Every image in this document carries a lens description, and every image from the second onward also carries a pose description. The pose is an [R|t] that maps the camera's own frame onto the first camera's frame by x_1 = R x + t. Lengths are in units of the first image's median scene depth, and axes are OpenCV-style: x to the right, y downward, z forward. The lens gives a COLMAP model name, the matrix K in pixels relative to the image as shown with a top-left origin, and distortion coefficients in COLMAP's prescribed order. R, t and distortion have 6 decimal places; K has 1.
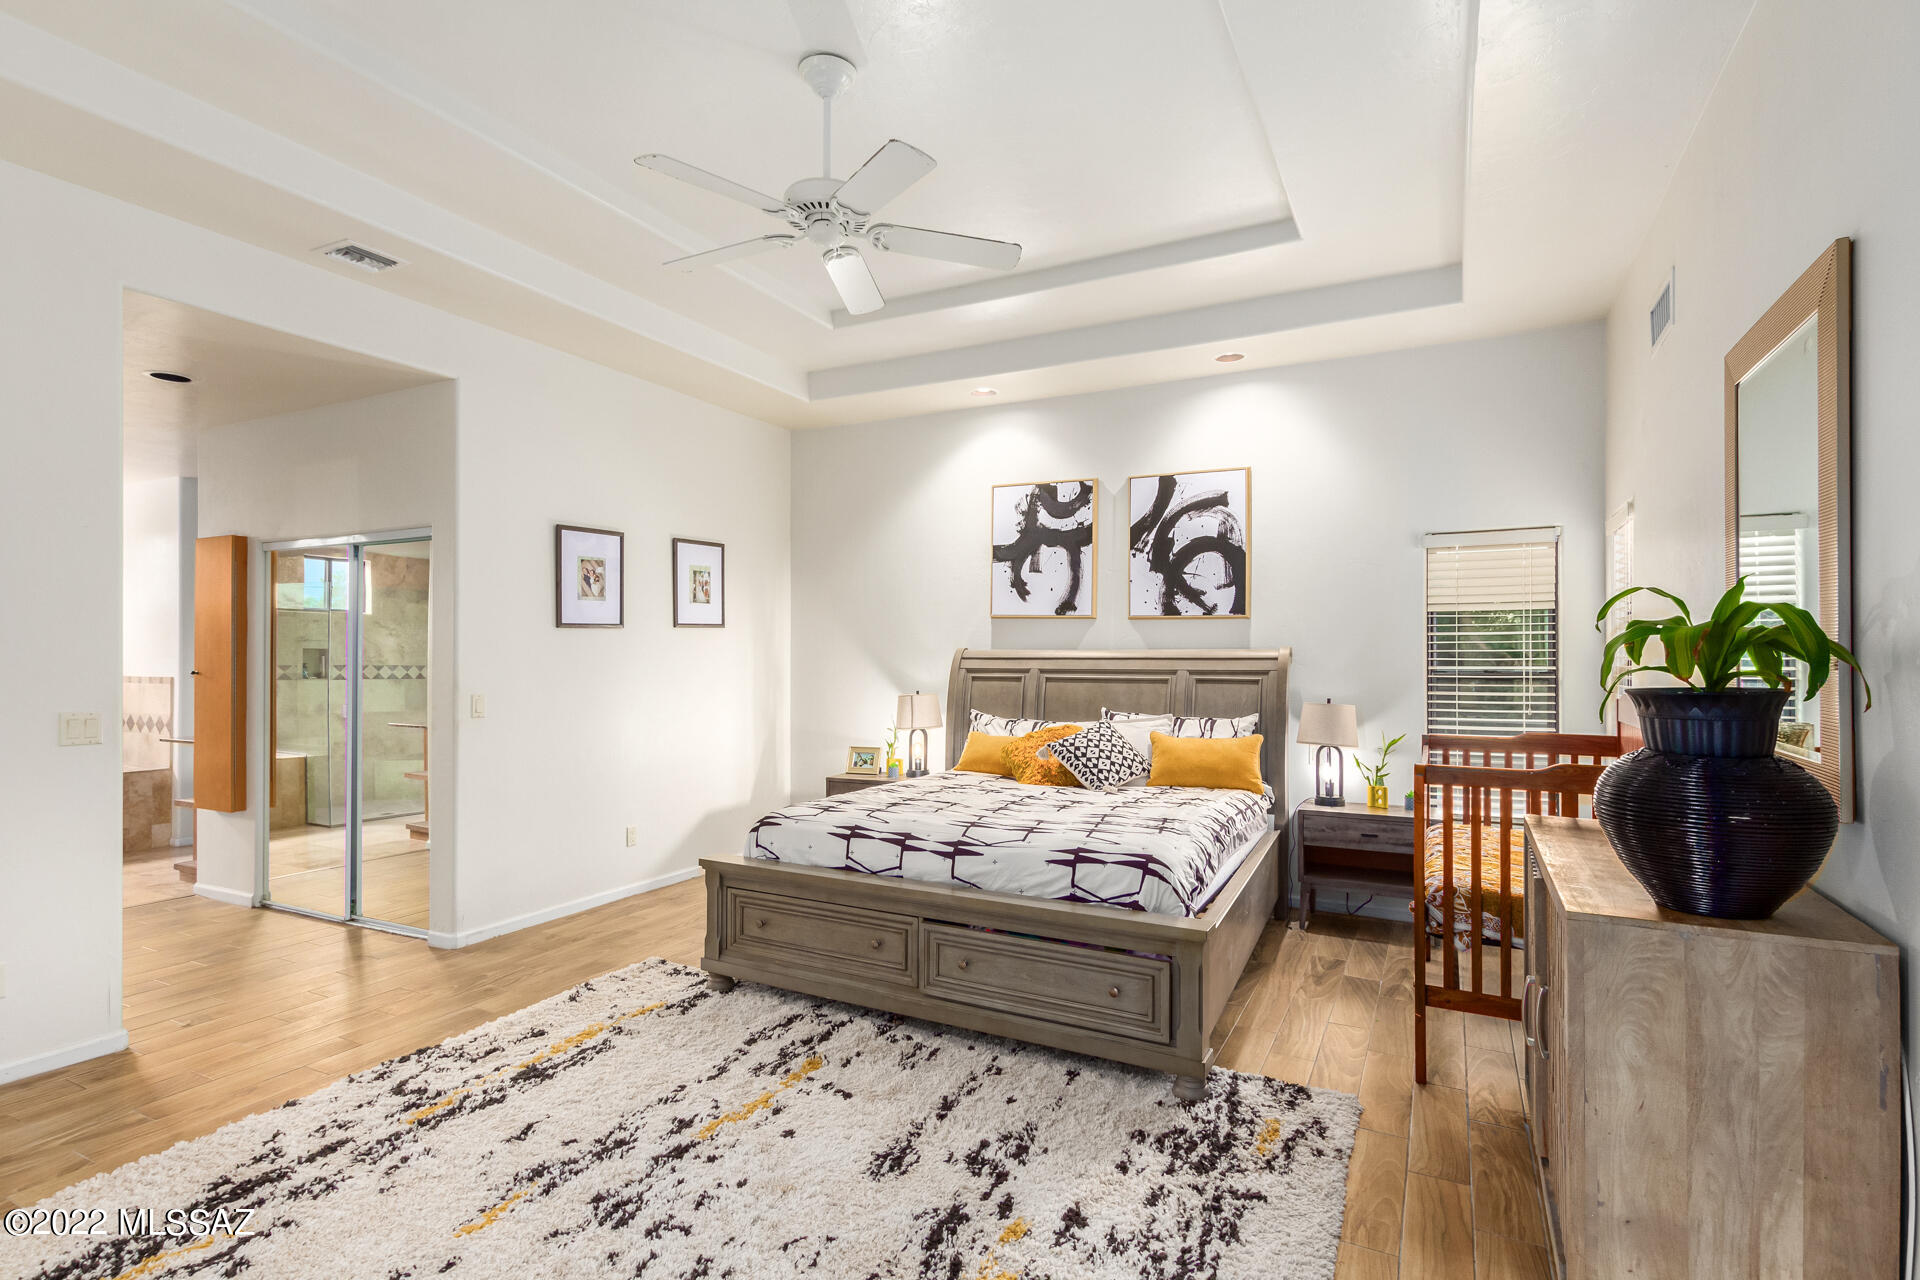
lens RADIAL K [[922.5, 0, 957.6], [0, 922.5, 650.0], [0, 0, 1]] dist [0.001026, -0.000154]
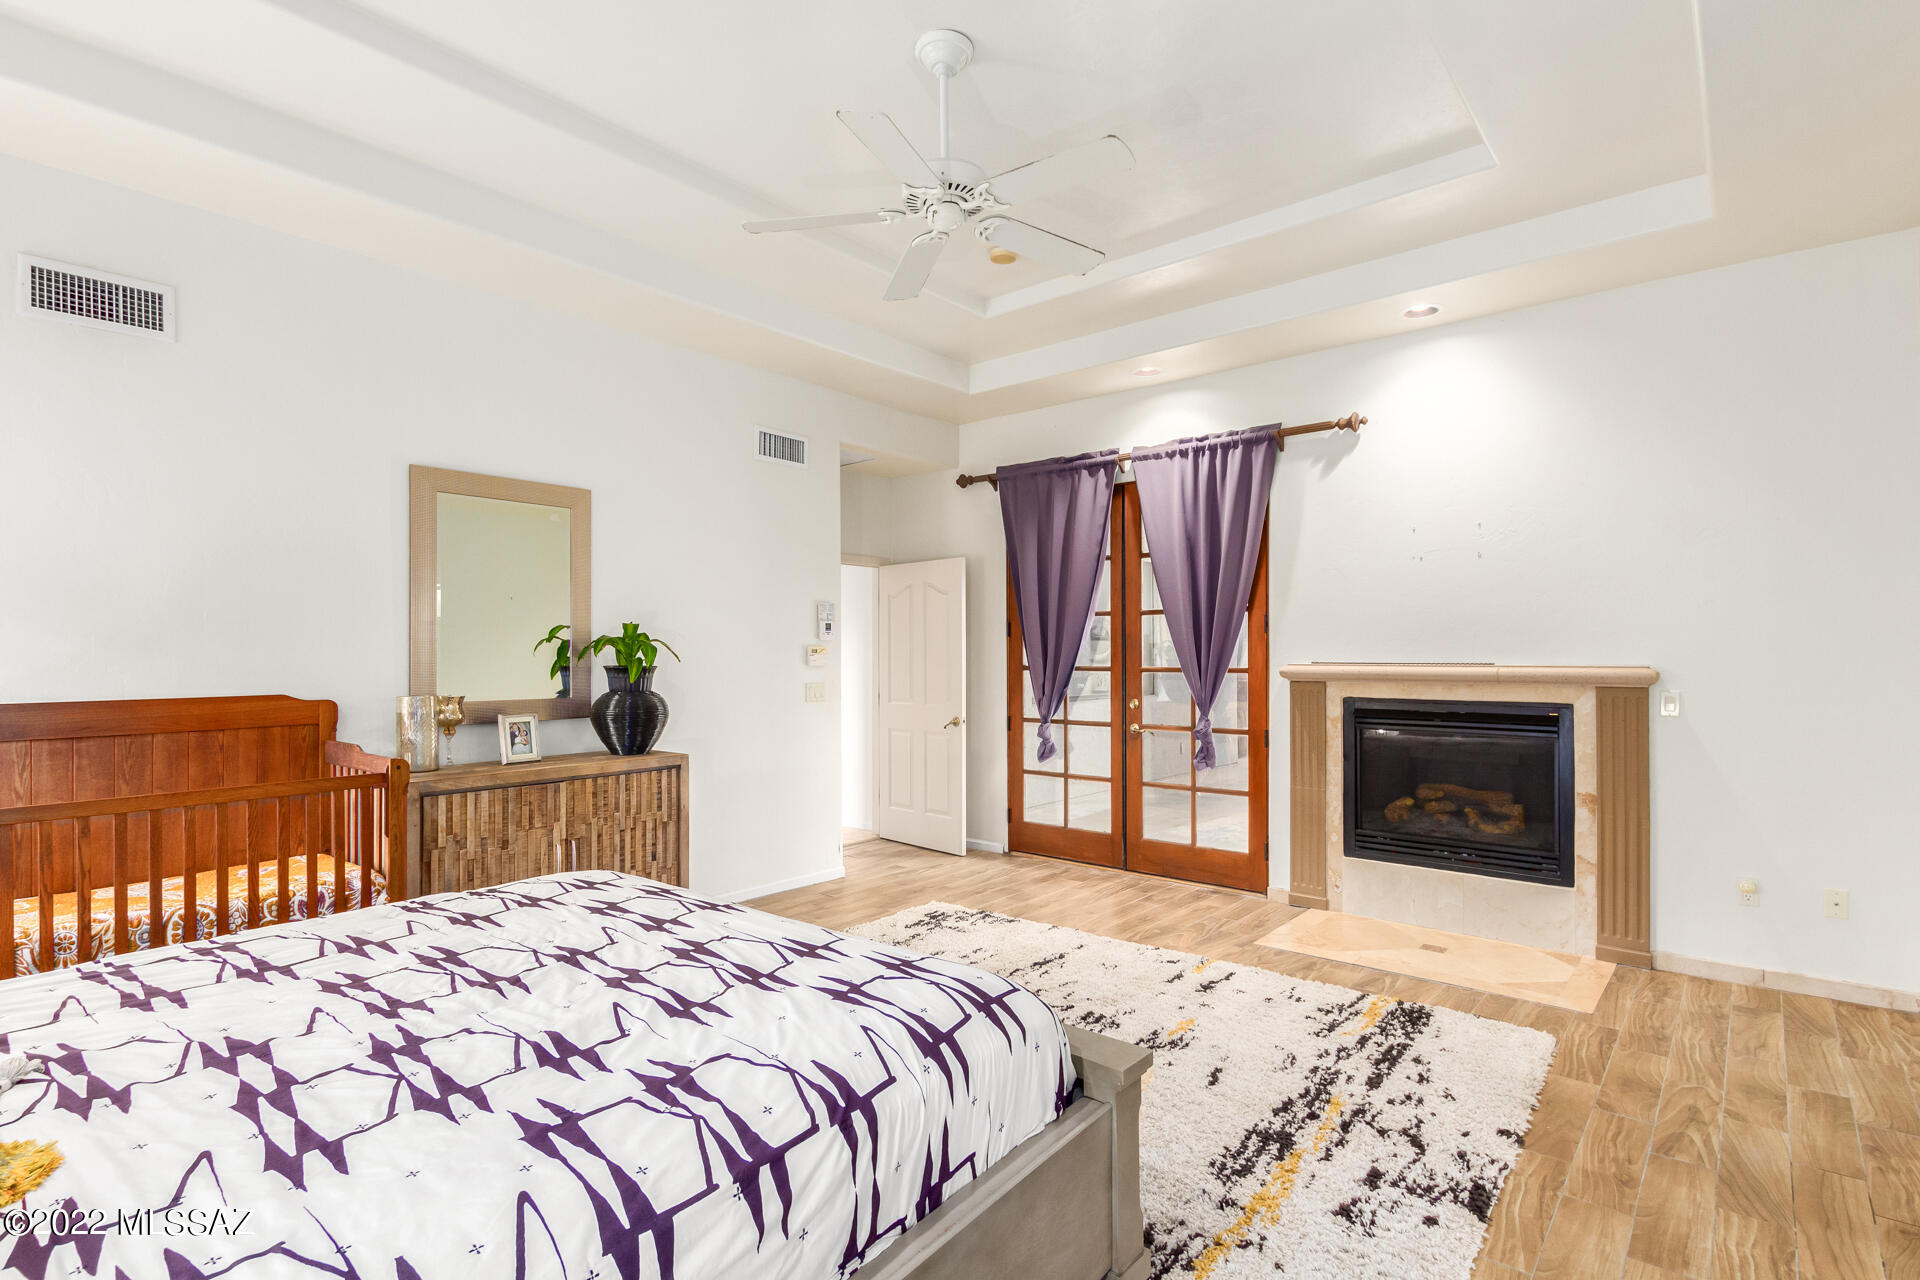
lens RADIAL K [[940.6, 0, 961.4], [0, 940.6, 651.1], [0, 0, 1]] dist [0.001973, 0.000092]
pose [[-0.975282, -0.000426, 0.220962, -0.206348], [-0.001397, 0.999990, -0.004240, 0.003342], [-0.220958, -0.004444, -0.975273, 1.078647]]
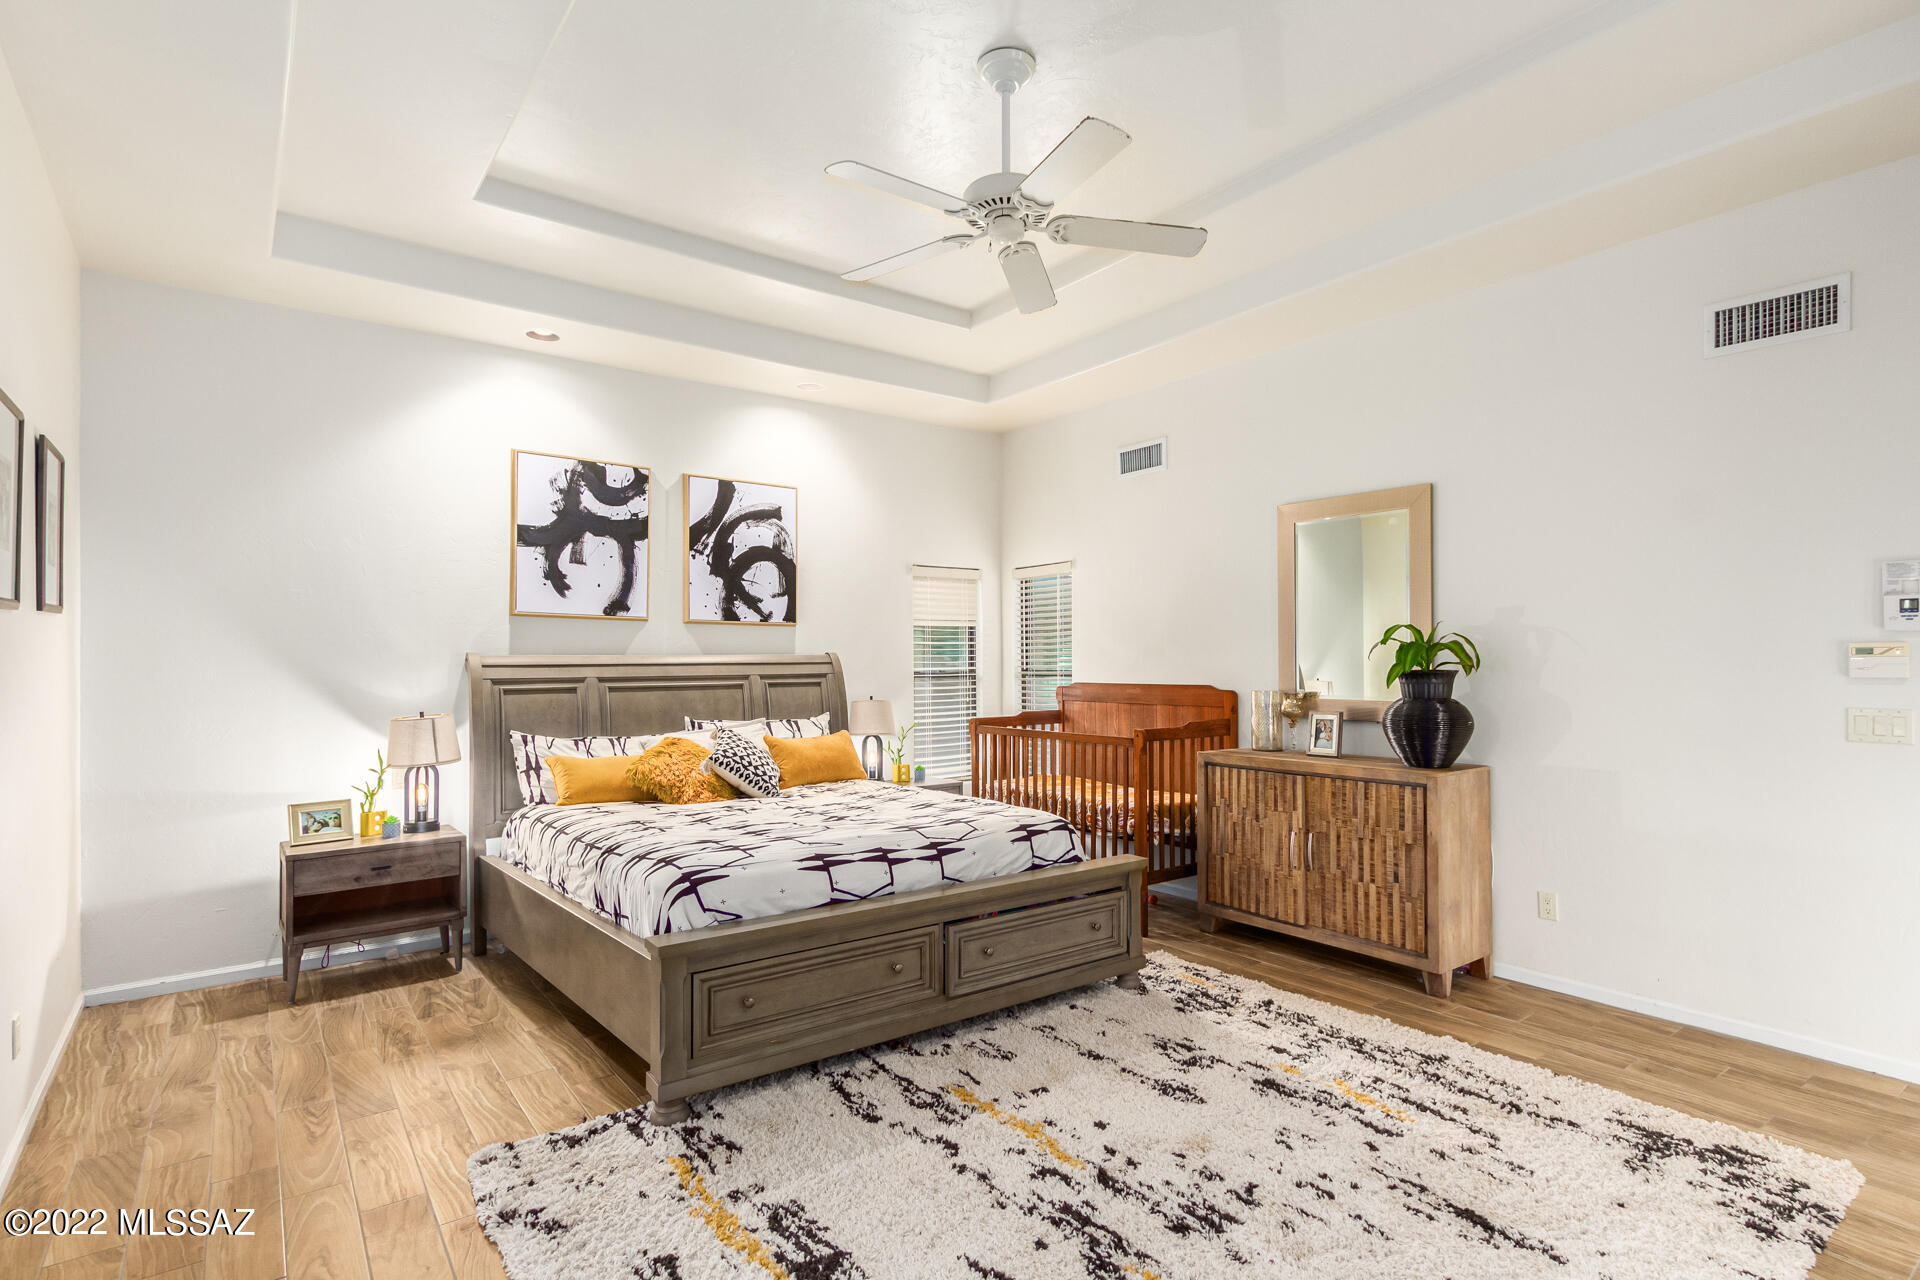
lens RADIAL K [[940.6, 0, 961.4], [0, 940.6, 651.1], [0, 0, 1]] dist [0.001973, 0.000092]
pose [[0.441100, 0.004663, 0.897446, -0.584892], [0.001587, 0.999981, -0.005976, 0.001906], [-0.897456, 0.004060, 0.441084, 0.331186]]
